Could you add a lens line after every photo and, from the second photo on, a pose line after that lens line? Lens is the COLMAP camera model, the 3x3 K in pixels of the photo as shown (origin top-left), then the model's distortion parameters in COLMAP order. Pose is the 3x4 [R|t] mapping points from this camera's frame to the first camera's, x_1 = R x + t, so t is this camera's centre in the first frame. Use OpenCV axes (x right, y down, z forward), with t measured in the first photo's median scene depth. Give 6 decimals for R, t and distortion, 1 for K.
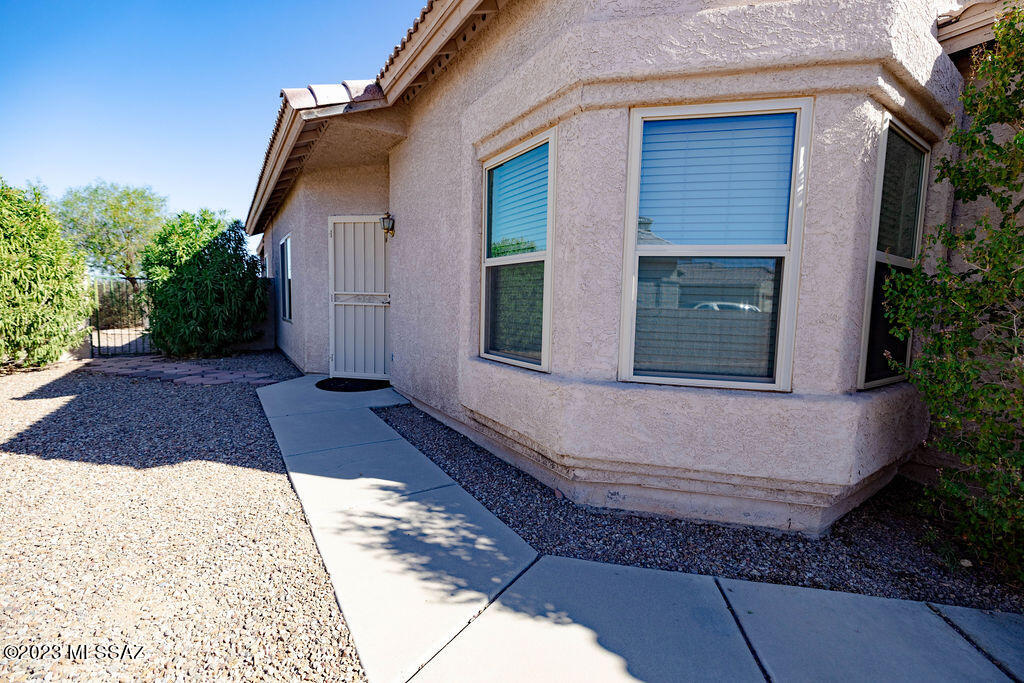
lens RADIAL K [[431.9, 0, 512.0], [0, 431.9, 341.5], [0, 0, 1]] dist [-0.000025, -0.000331]
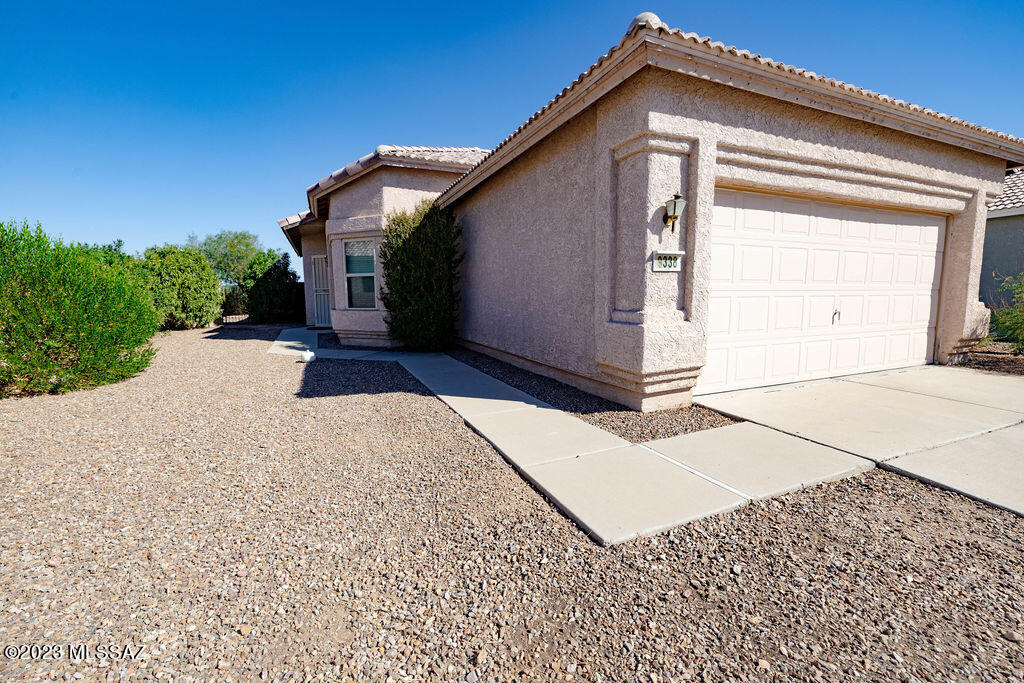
lens RADIAL K [[431.9, 0, 512.0], [0, 431.9, 341.5], [0, 0, 1]] dist [-0.000025, -0.000331]
pose [[0.984353, -0.017897, -0.175294, 0.799208], [0.021784, 0.999557, 0.020275, 0.111497], [0.174854, -0.023776, 0.984307, -0.847561]]
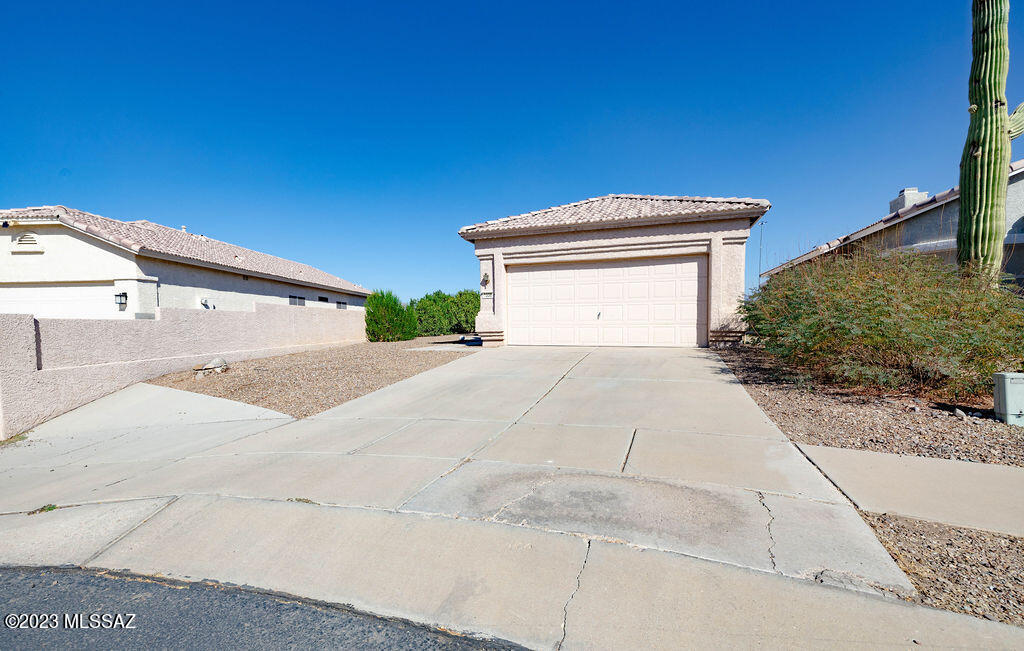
lens RADIAL K [[448.1, 0, 512.0], [0, 448.1, 325.5], [0, 0, 1]] dist [-0.000032, -0.000002]
pose [[0.591097, -0.032455, -0.805947, 2.471921], [-0.044714, 0.996335, -0.072915, 0.274940], [0.805360, 0.079137, 0.587480, -1.210181]]
